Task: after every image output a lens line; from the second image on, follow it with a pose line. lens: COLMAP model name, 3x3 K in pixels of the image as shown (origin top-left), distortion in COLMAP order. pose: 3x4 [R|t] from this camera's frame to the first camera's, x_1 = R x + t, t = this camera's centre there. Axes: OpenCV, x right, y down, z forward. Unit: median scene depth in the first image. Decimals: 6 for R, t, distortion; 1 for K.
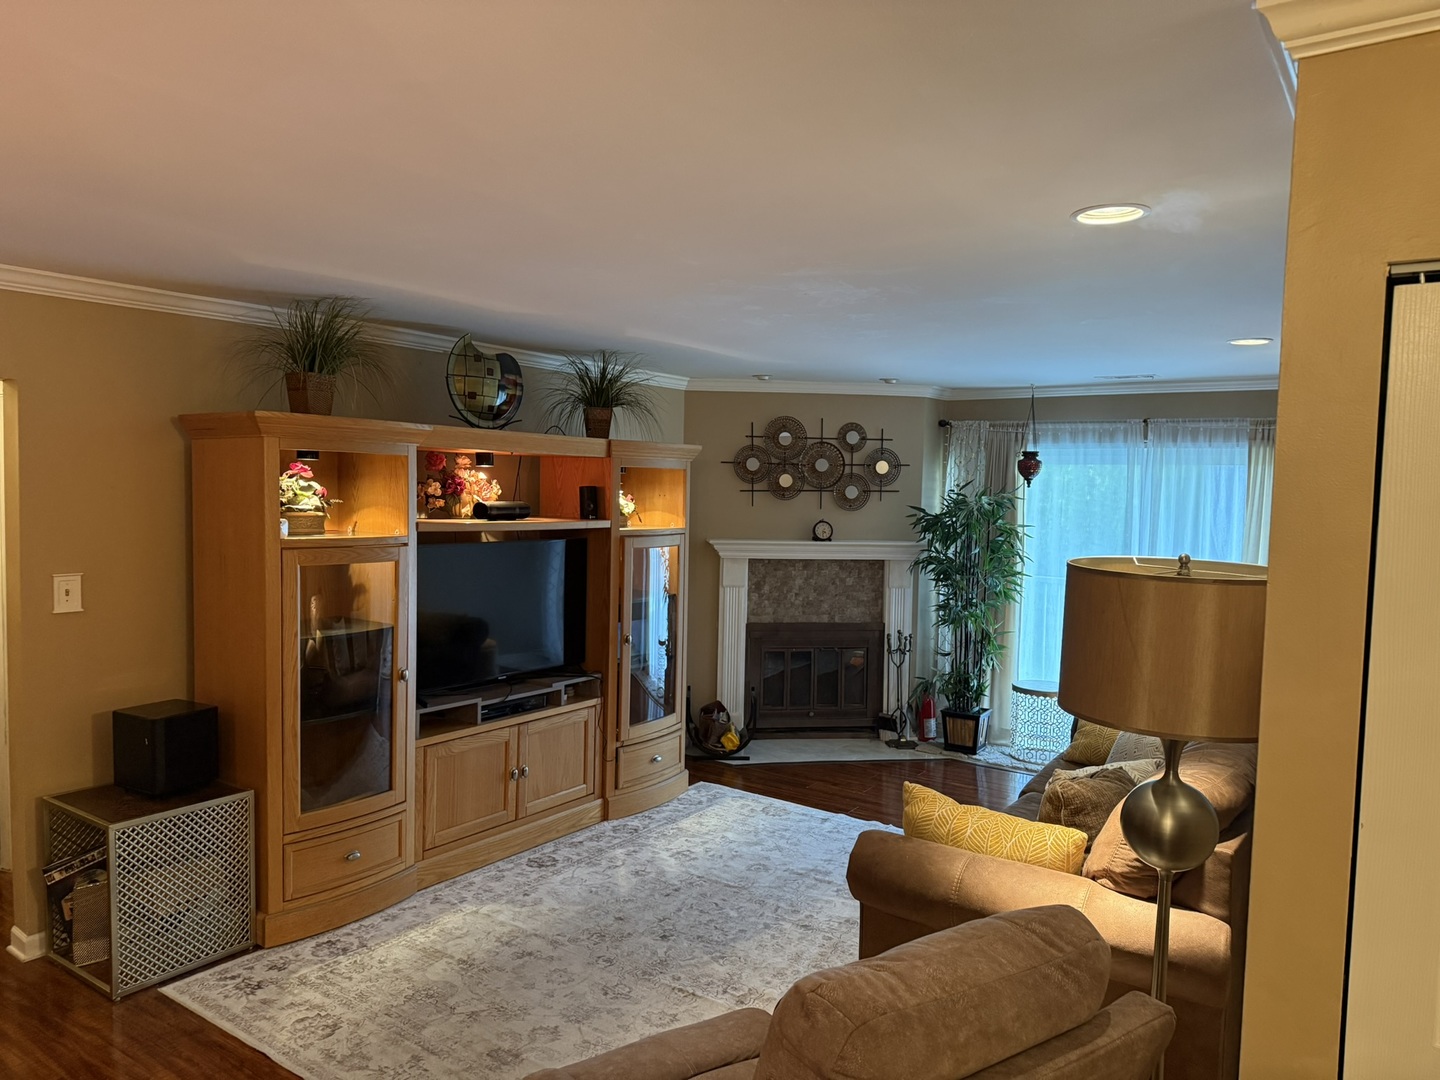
lens RADIAL K [[989.5, 0, 709.2], [0, 989.5, 547.0], [0, 0, 1]] dist [0.068624, -0.116573]
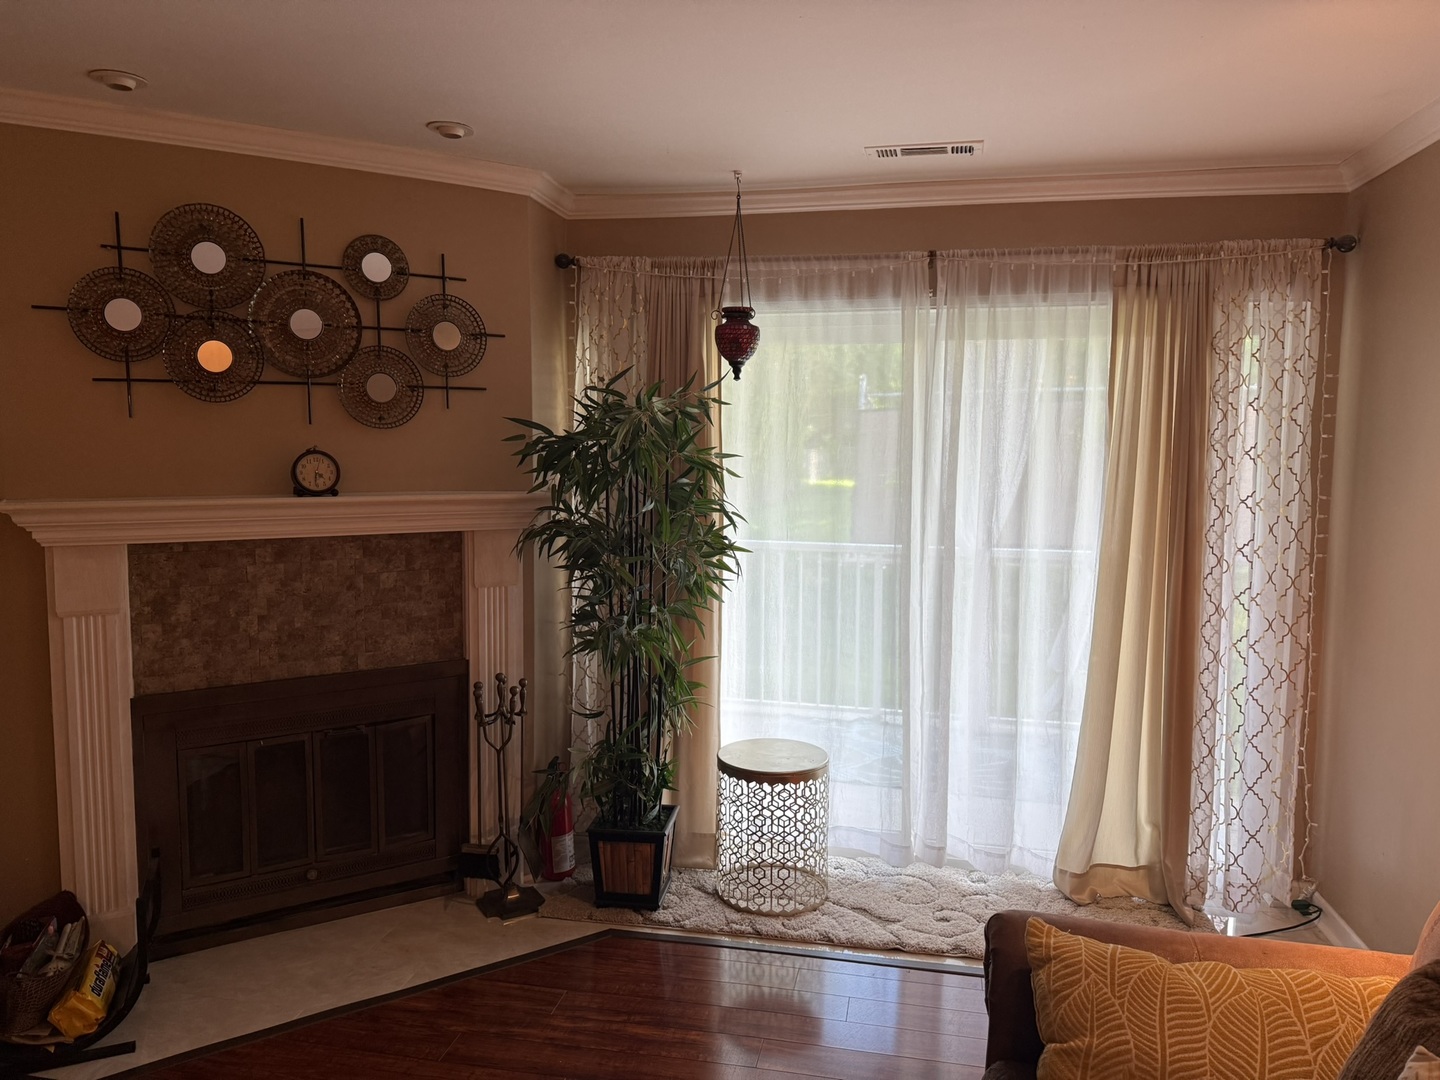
lens RADIAL K [[1131.1, 0, 720.0], [0, 1131.1, 540.0], [0, 0, 1]] dist [0.164154, -0.200702]
pose [[0.923692, -0.048074, 0.380108, 0.082894], [0.034193, 0.998482, 0.043190, -0.002419], [-0.381608, -0.026897, 0.923933, 0.446216]]
